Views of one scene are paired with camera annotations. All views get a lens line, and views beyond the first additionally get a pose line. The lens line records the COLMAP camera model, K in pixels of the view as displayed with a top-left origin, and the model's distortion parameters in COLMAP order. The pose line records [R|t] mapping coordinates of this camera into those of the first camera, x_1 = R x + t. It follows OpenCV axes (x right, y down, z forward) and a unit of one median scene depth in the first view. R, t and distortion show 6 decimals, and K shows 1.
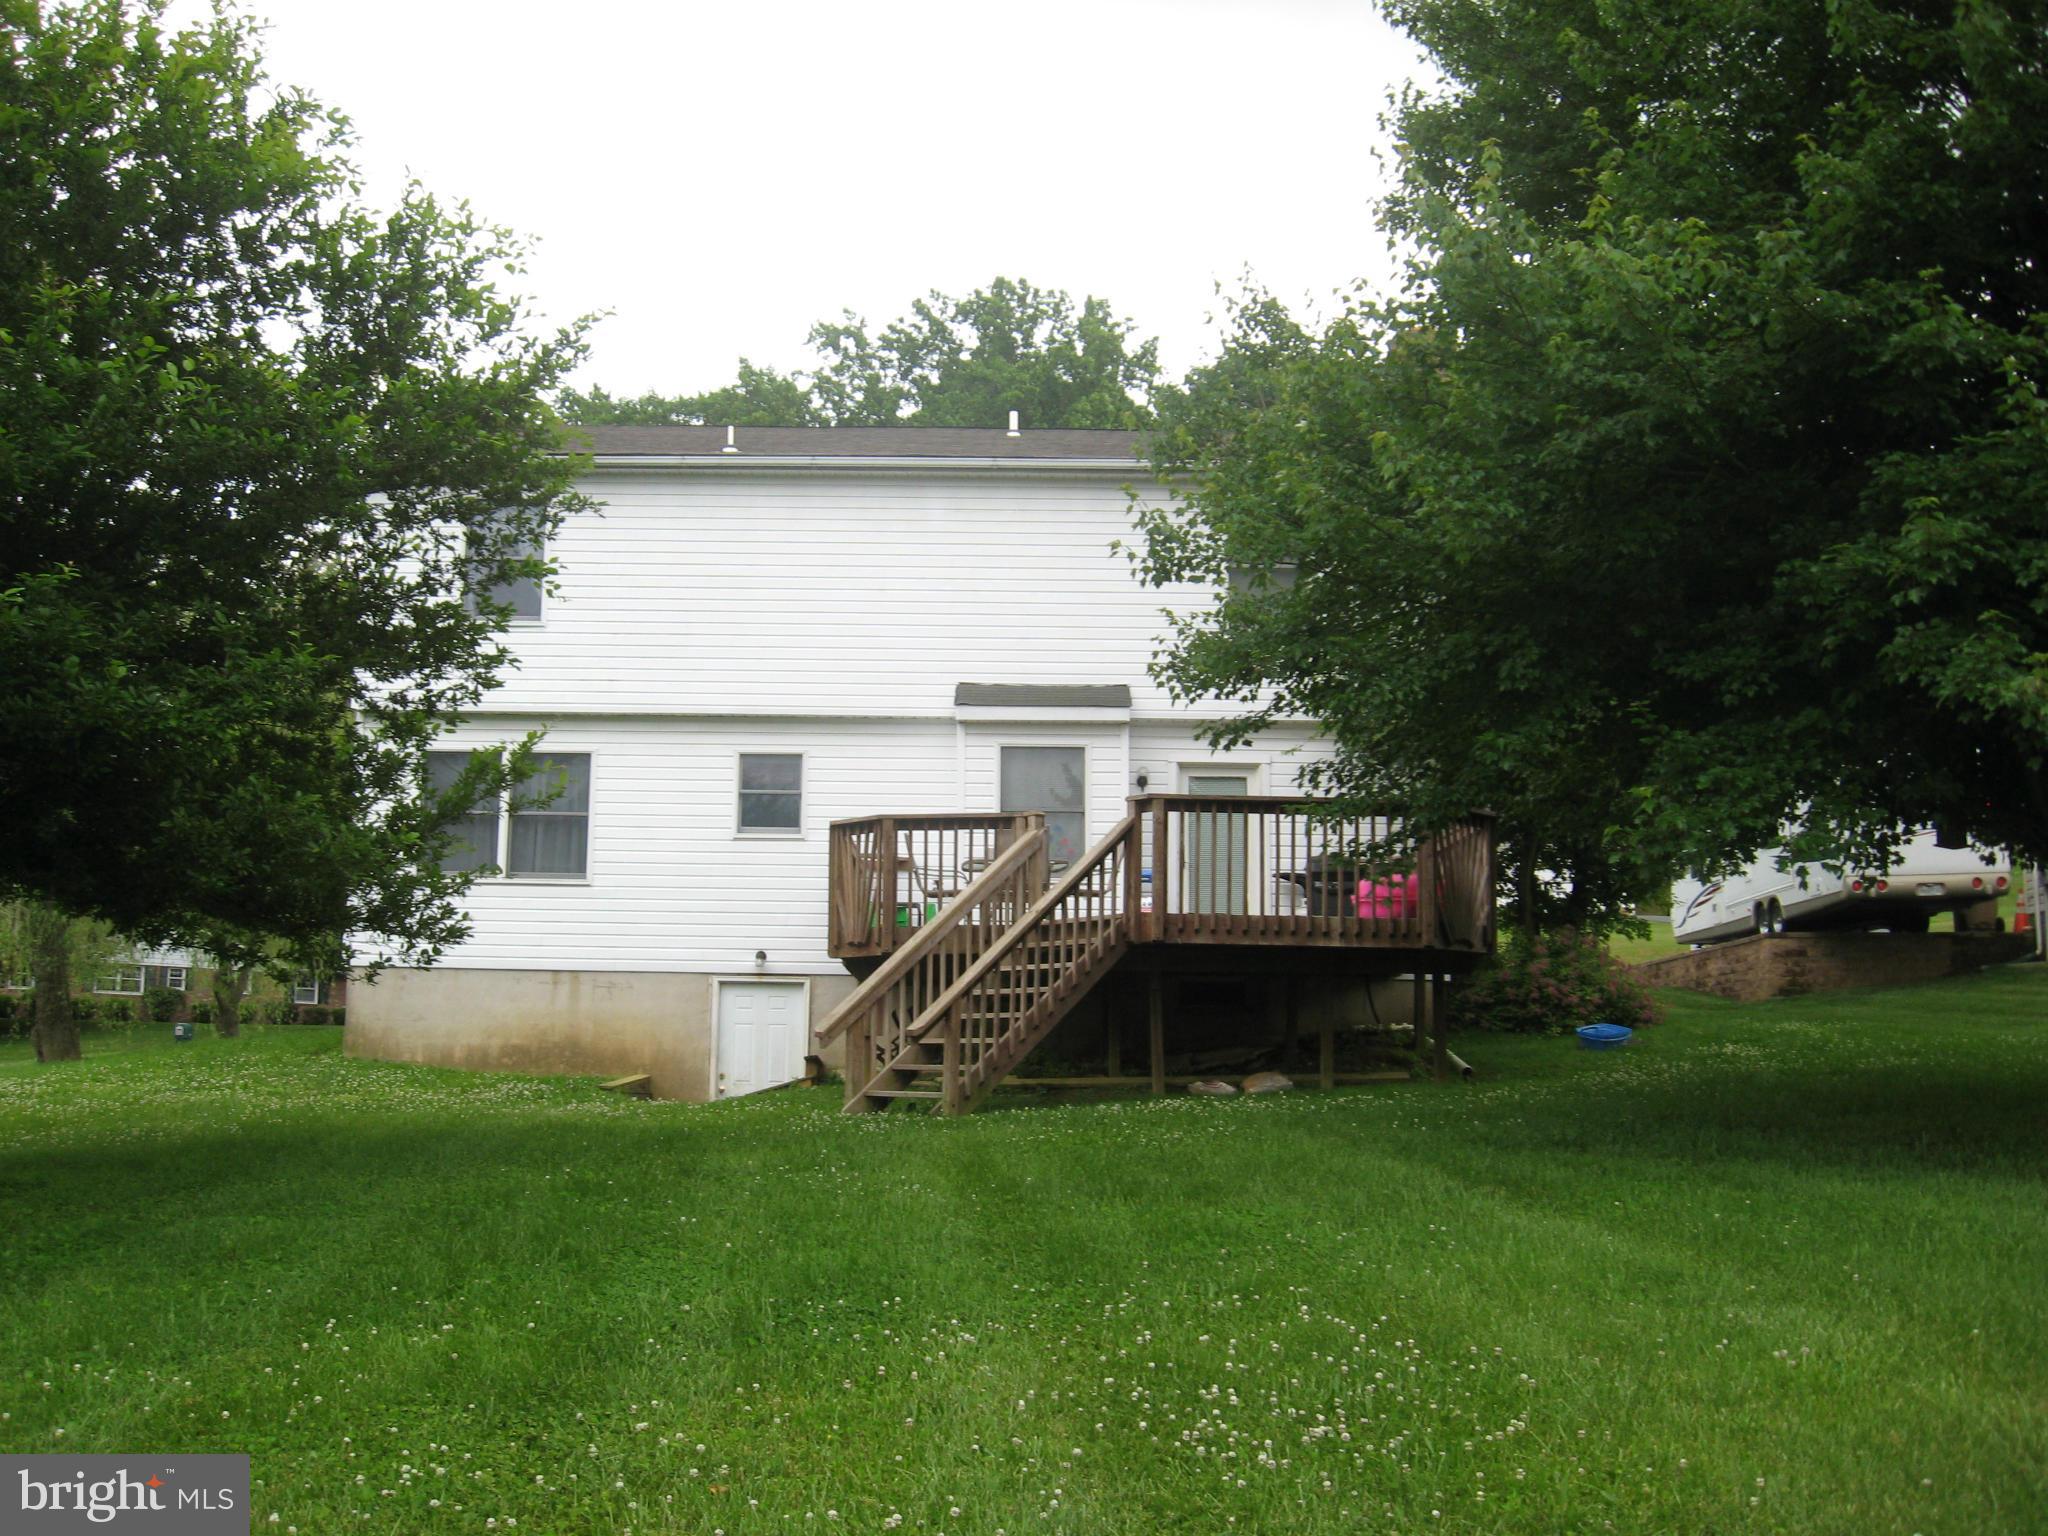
lens RADIAL K [[2123.7, 0, 1024.0], [0, 2123.7, 768.0], [0, 0, 1]] dist [-0.150667, 0.116929]
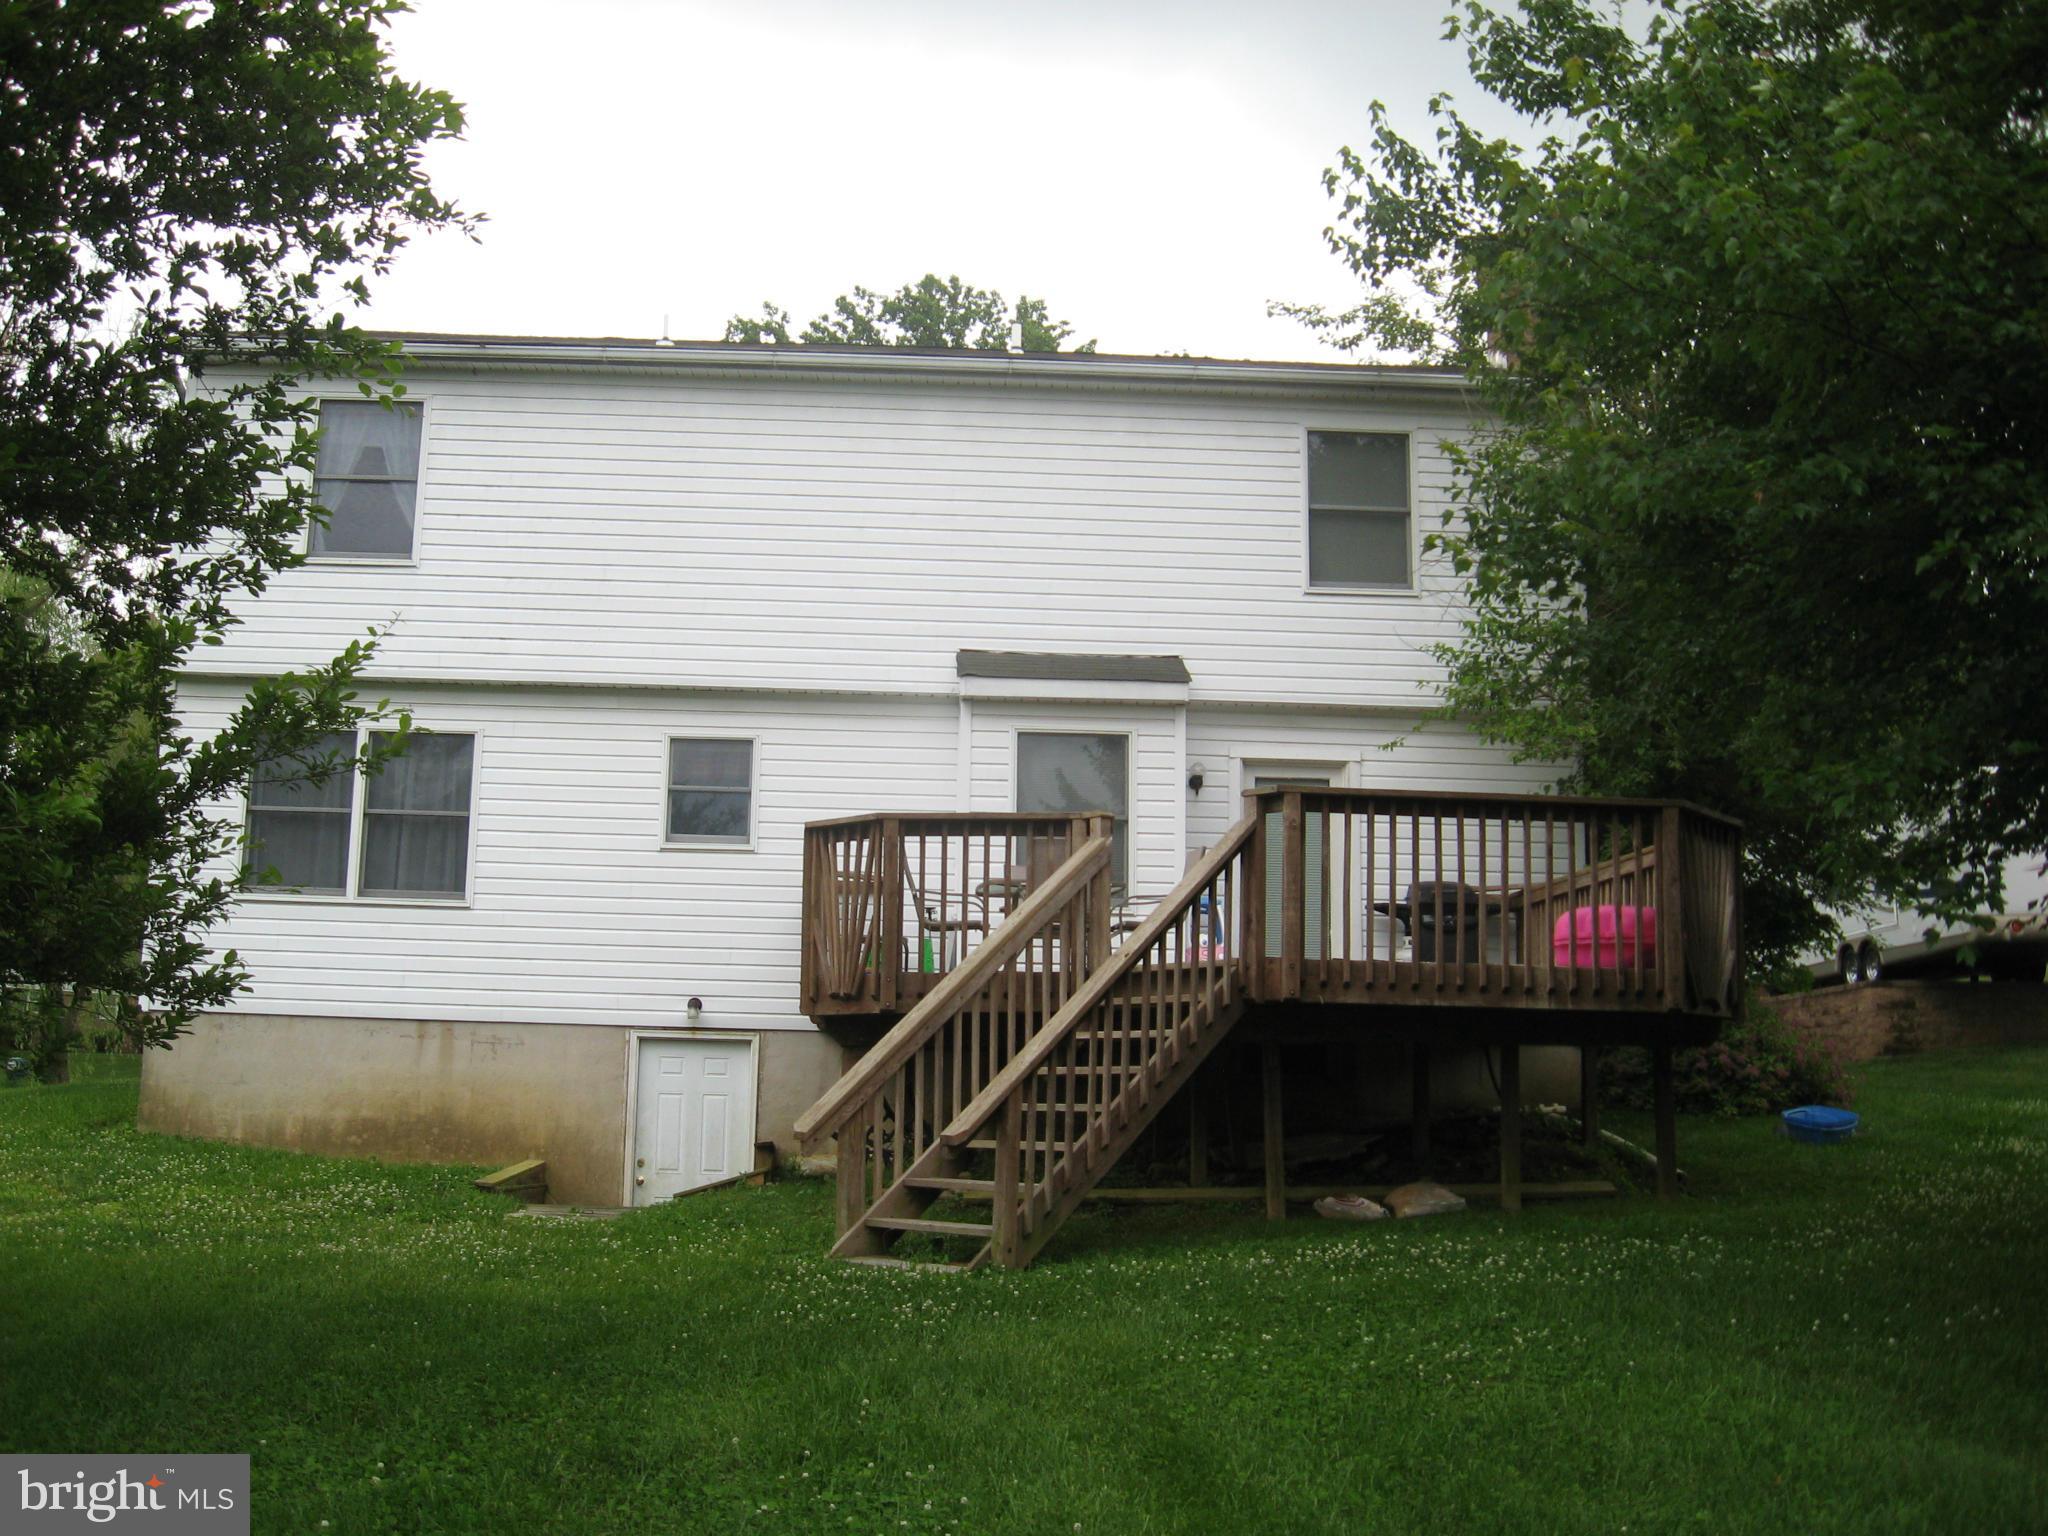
lens RADIAL K [[2123.7, 0, 1024.0], [0, 2123.7, 768.0], [0, 0, 1]] dist [-0.150667, 0.116929]
pose [[0.998832, 0.015666, 0.045698, -0.043297], [-0.015022, 0.999784, -0.014393, 0.013578], [-0.045913, 0.013689, 0.998852, 0.243087]]
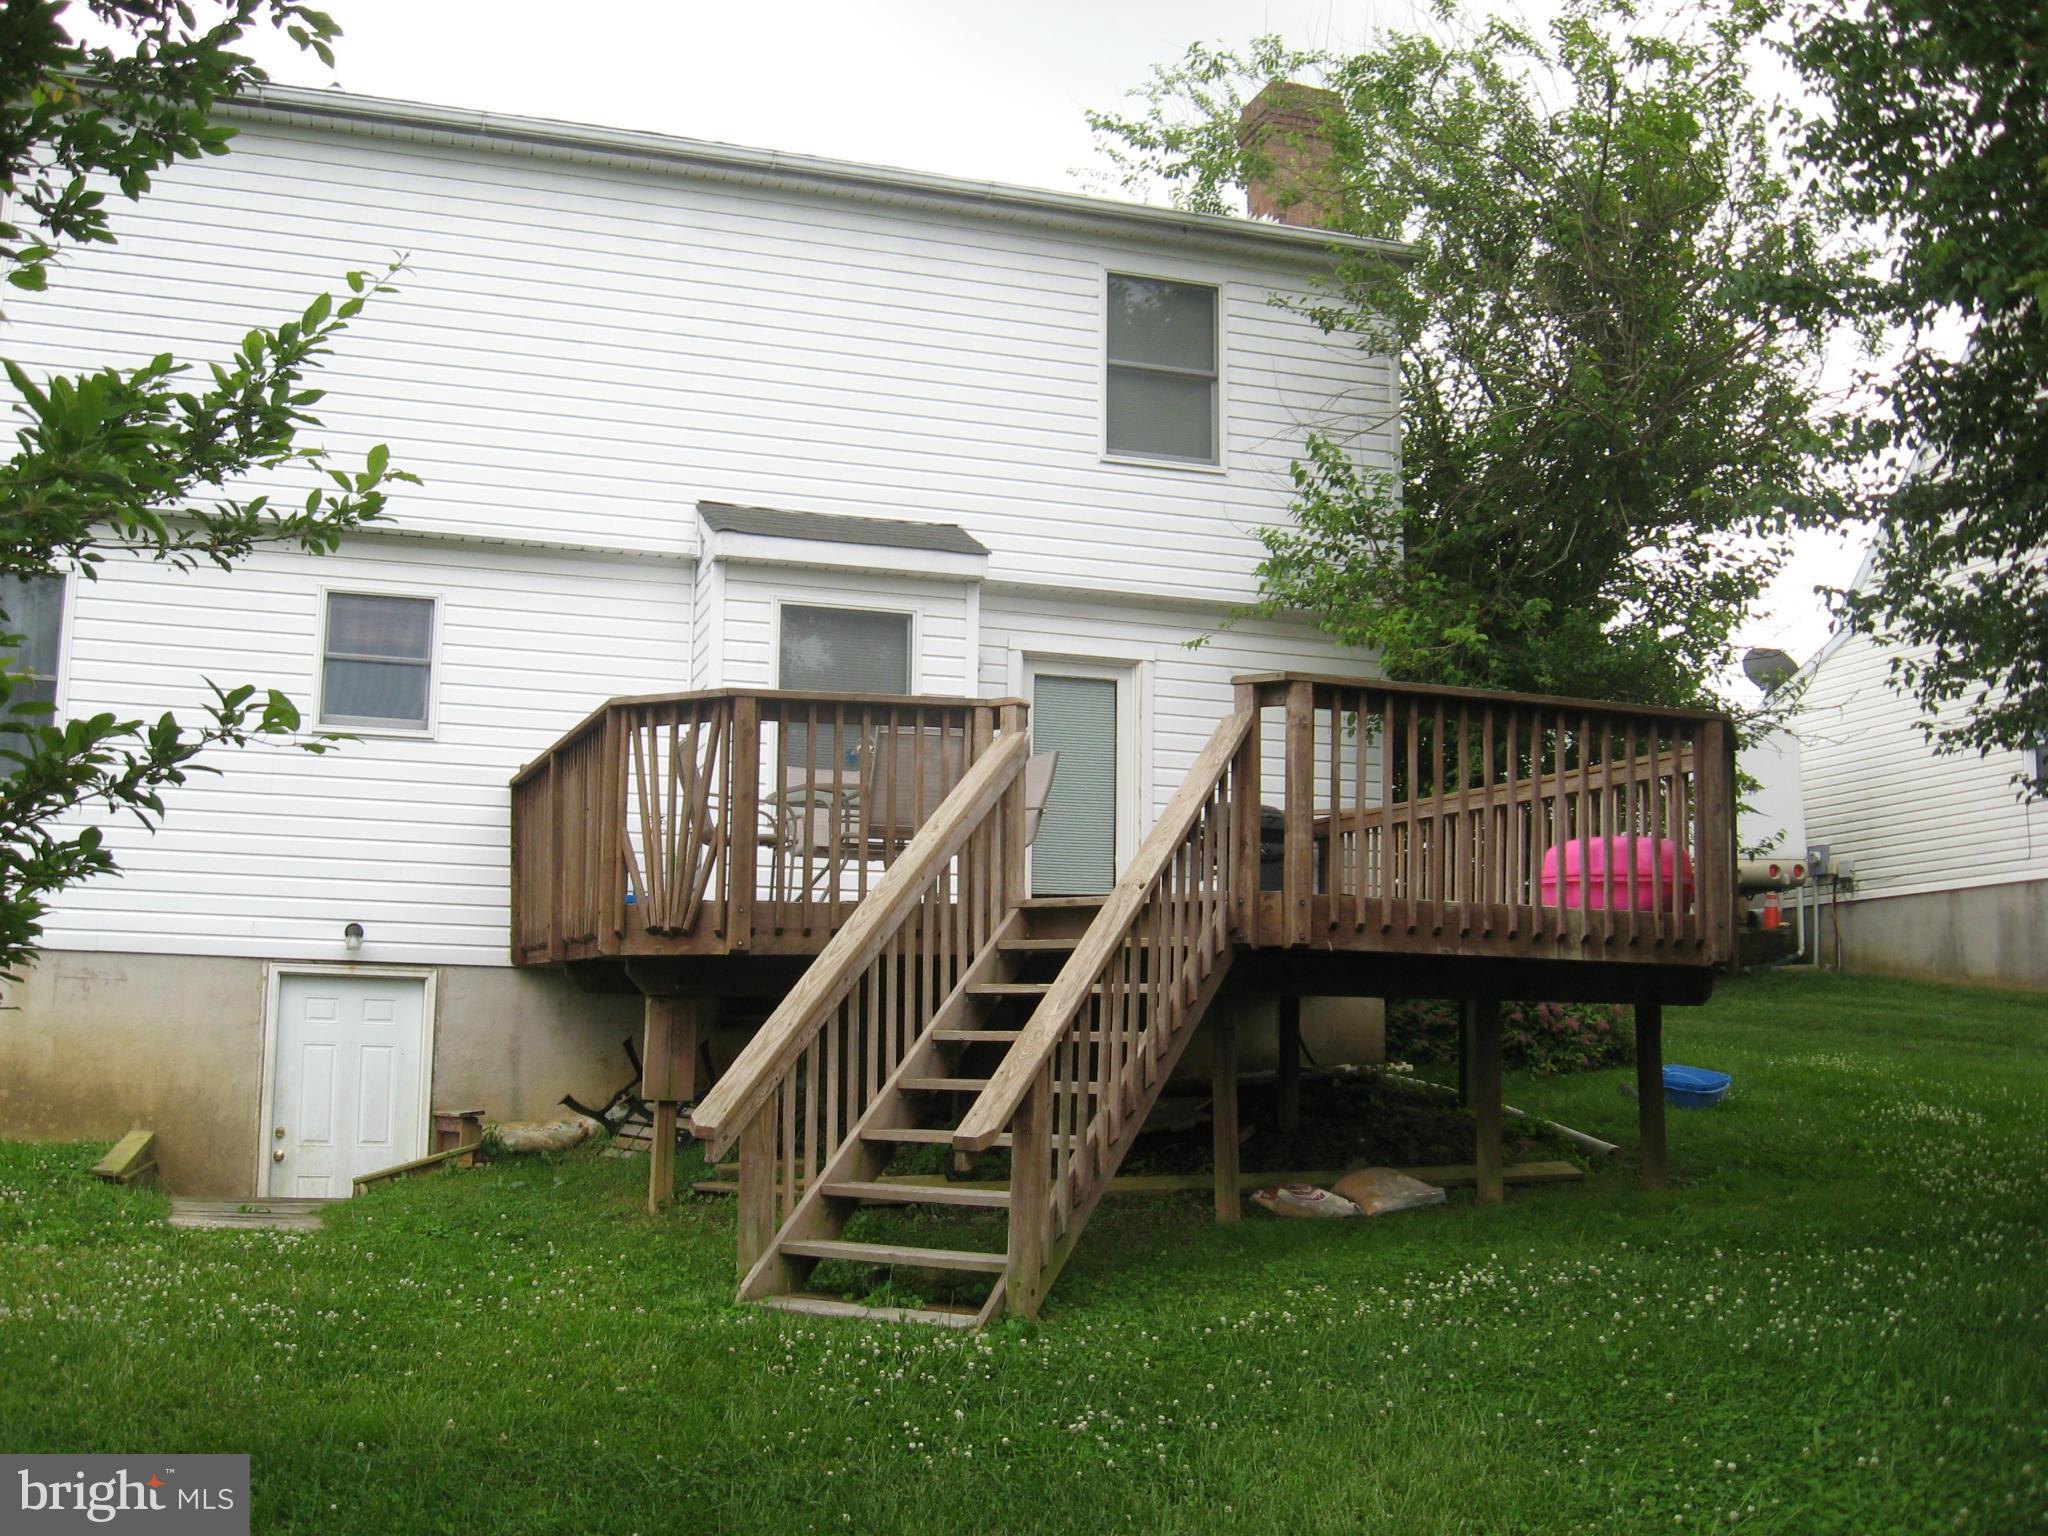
lens RADIAL K [[2123.7, 0, 1024.0], [0, 2123.7, 768.0], [0, 0, 1]] dist [-0.150667, 0.116929]
pose [[0.950111, 0.046921, 0.308363, -0.131848], [-0.053740, 0.998462, 0.013654, 0.025276], [-0.307248, -0.029544, 0.951171, 0.392017]]
